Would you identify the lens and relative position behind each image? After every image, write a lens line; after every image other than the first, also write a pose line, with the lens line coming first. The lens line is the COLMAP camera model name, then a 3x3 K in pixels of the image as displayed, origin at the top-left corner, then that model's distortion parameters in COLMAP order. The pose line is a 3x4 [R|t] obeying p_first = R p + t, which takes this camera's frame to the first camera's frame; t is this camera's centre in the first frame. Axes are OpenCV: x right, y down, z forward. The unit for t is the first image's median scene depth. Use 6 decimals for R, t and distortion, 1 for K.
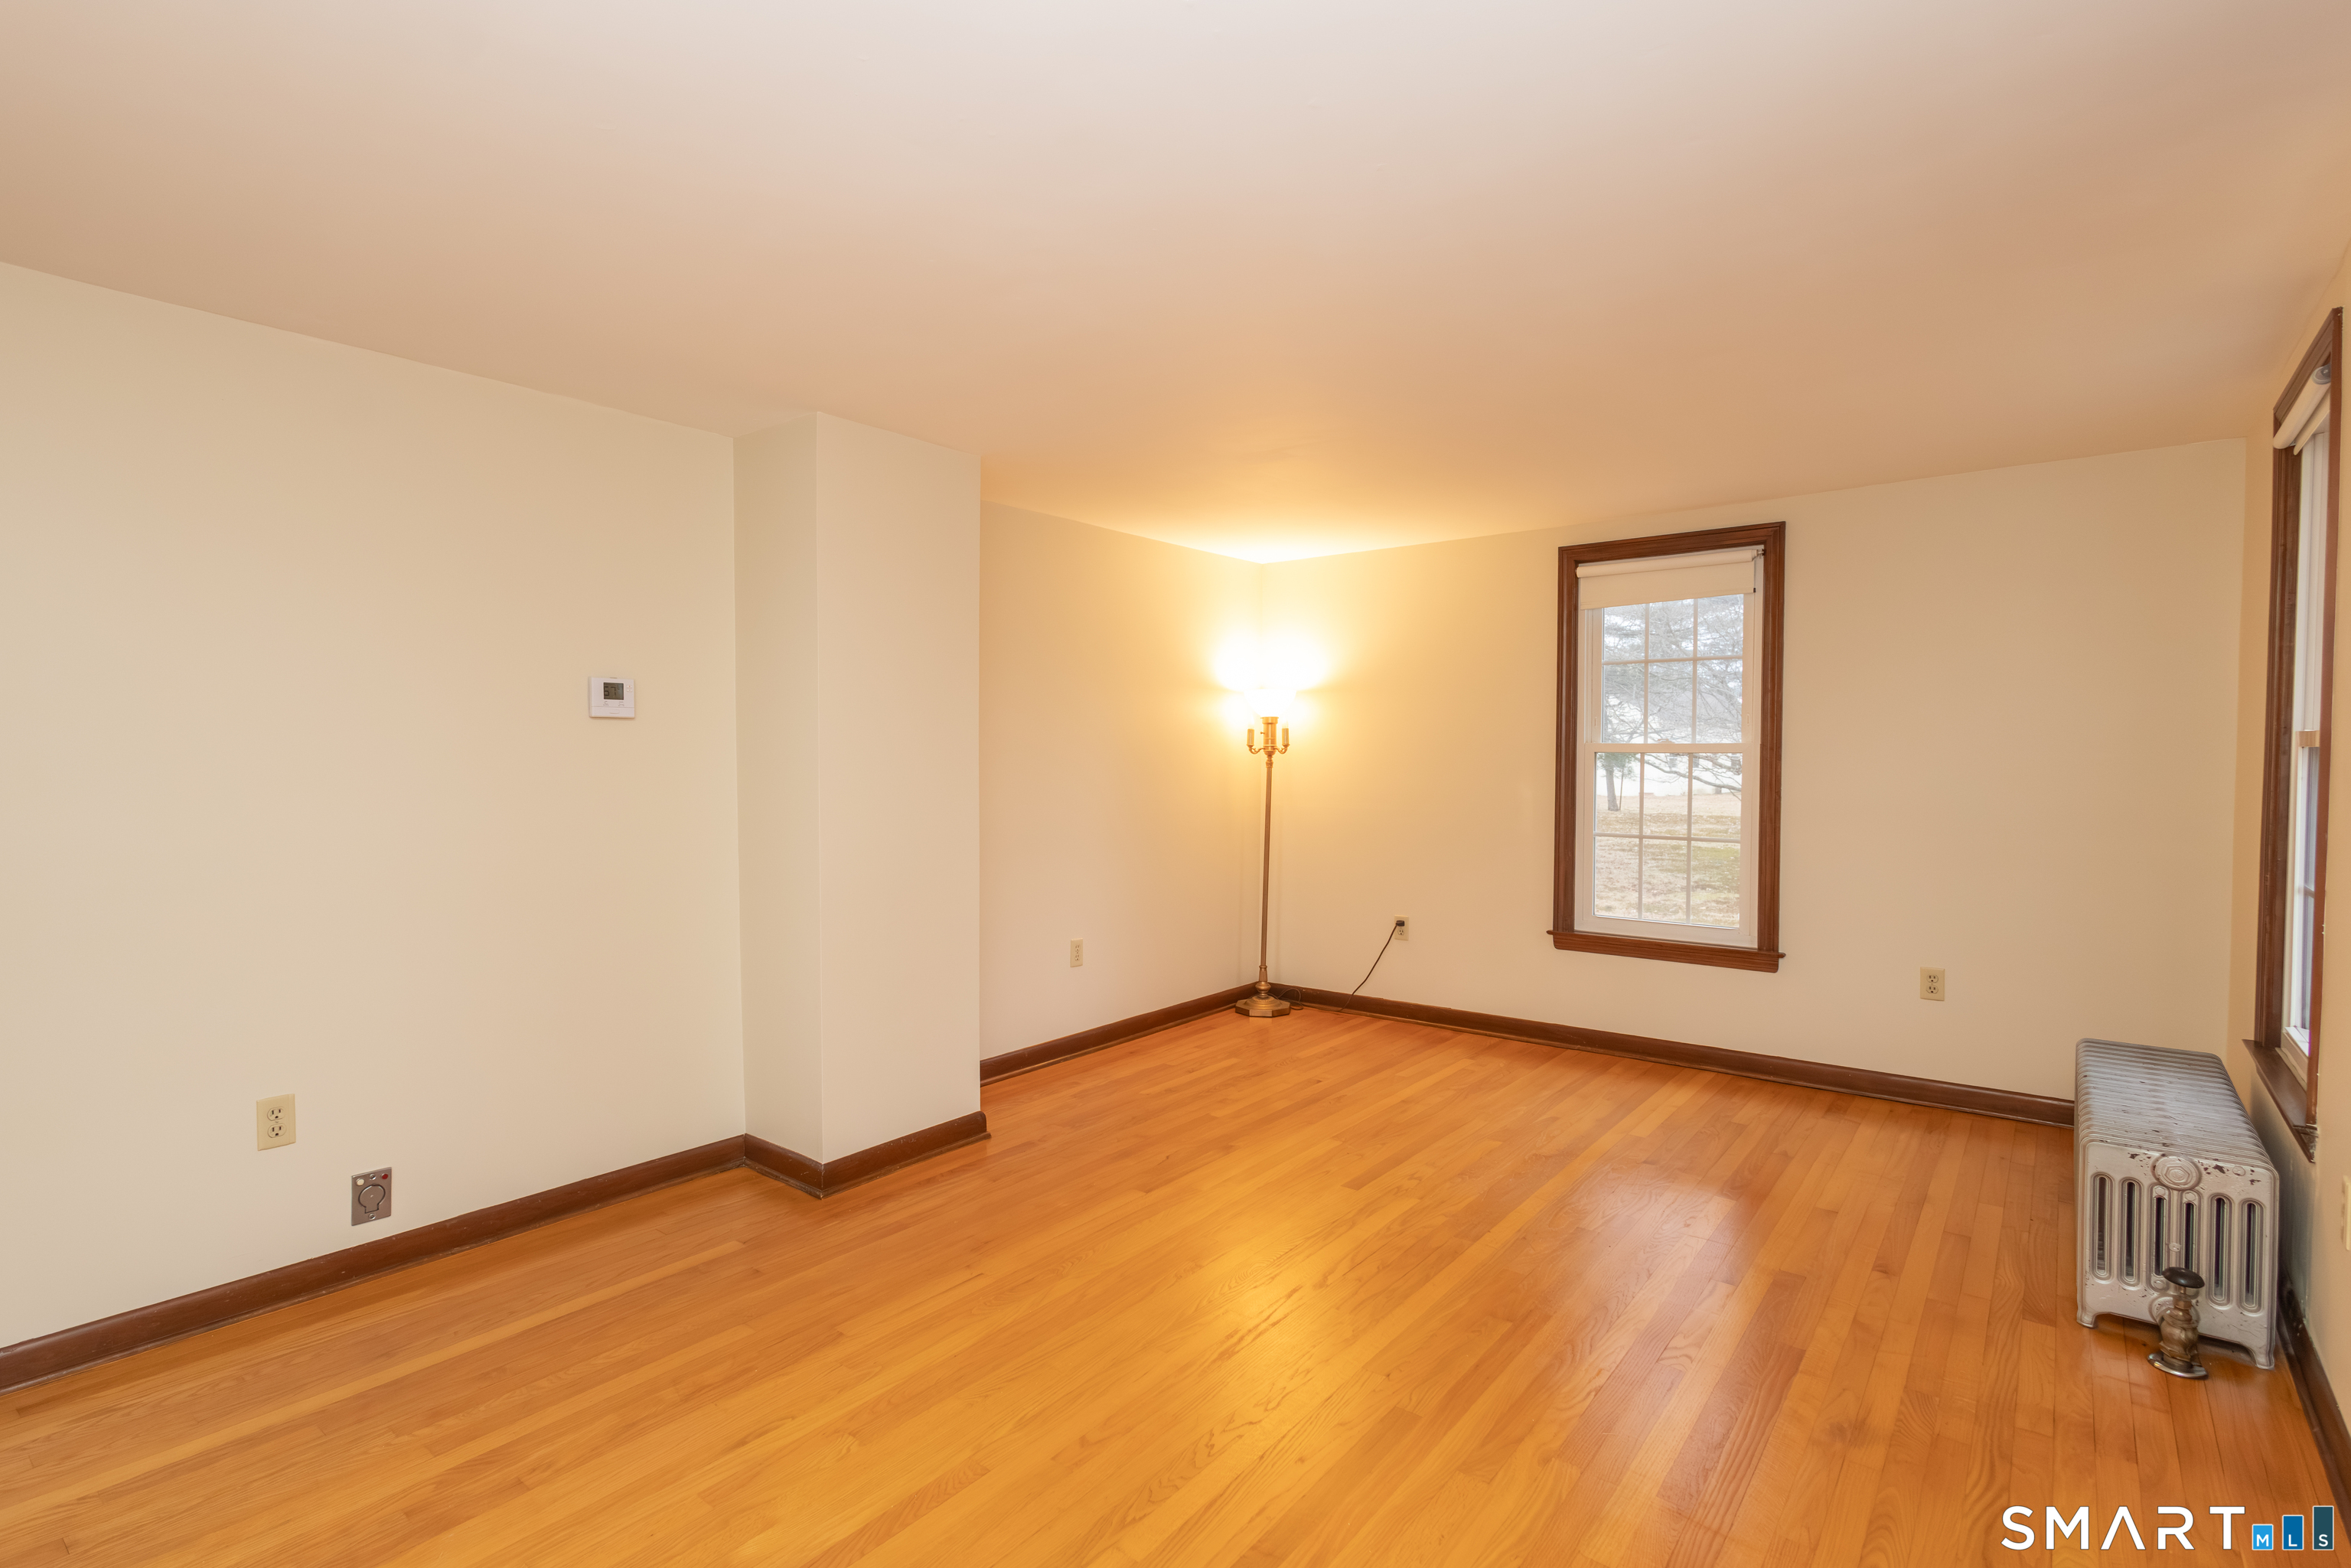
lens RADIAL K [[1160.6, 0, 1175.5], [0, 1160.6, 784.0], [0, 0, 1]] dist [0.001069, -0.000416]
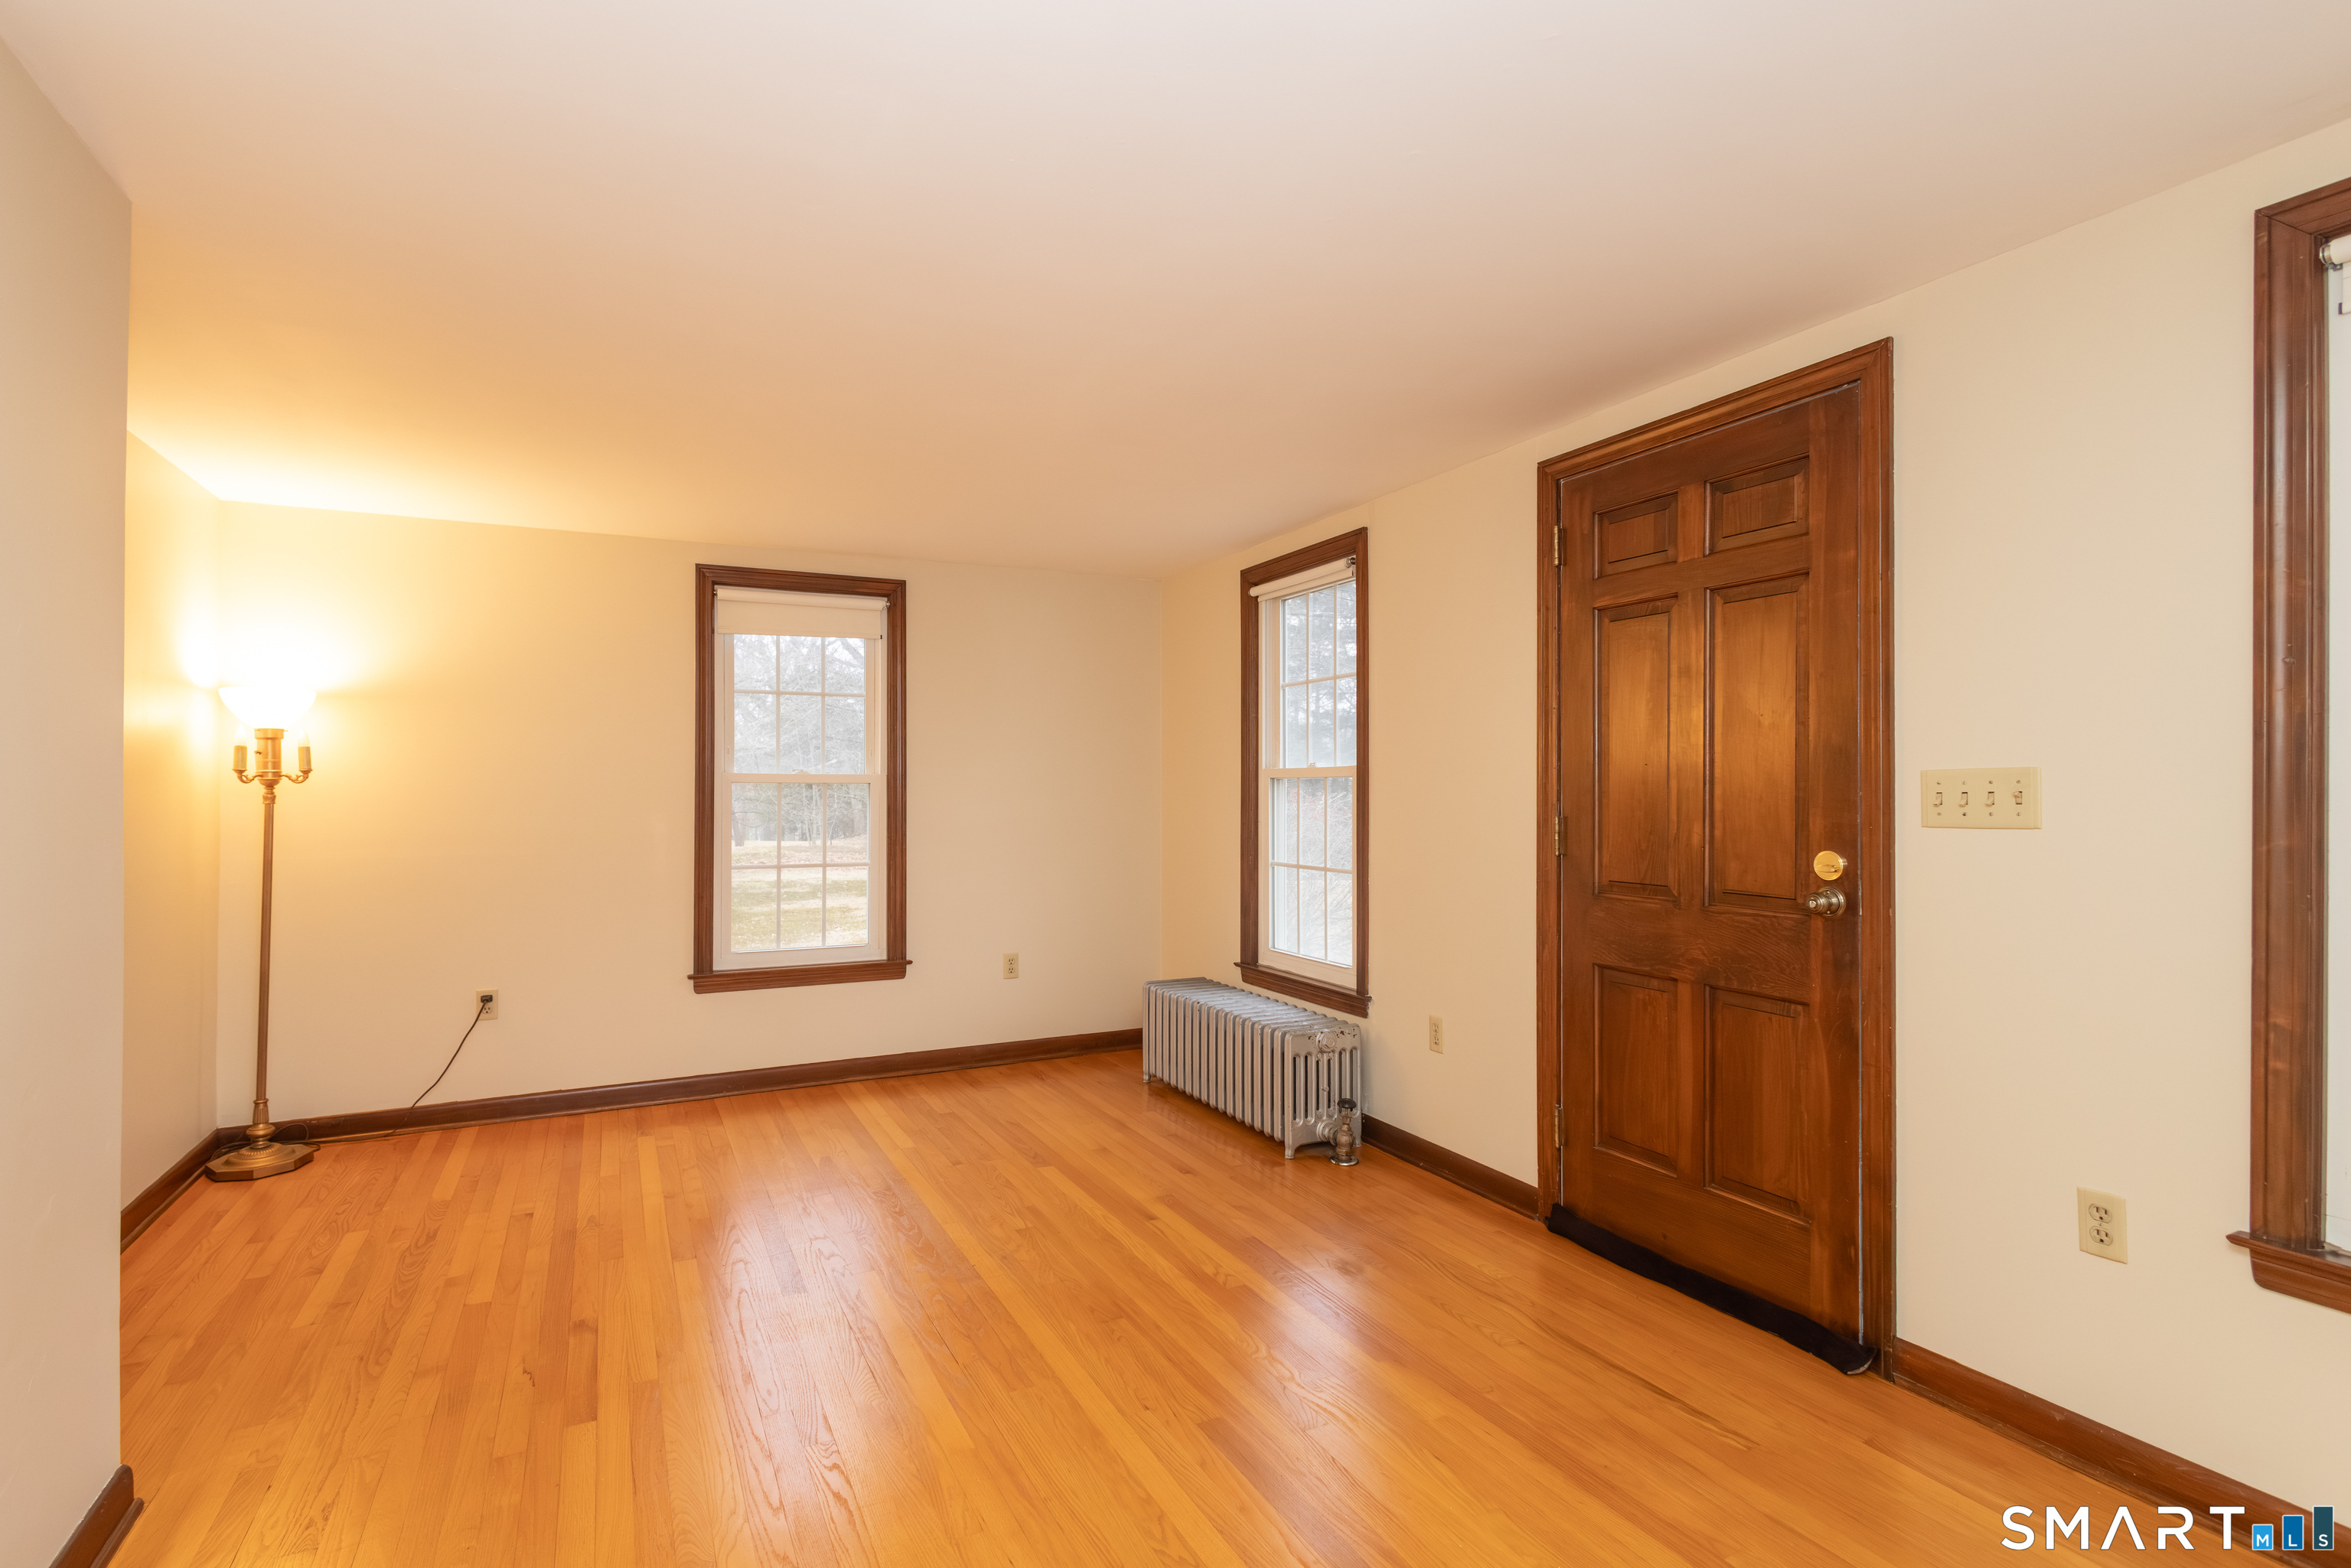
lens RADIAL K [[1113.6, 0, 1173.8], [0, 1113.6, 787.5], [0, 0, 1]] dist [0.007626, -0.000264]
pose [[0.428664, 0.001478, 0.903463, -0.335977], [0.028310, 0.999486, -0.015068, 0.001333], [-0.903020, 0.032036, 0.428402, 0.286577]]
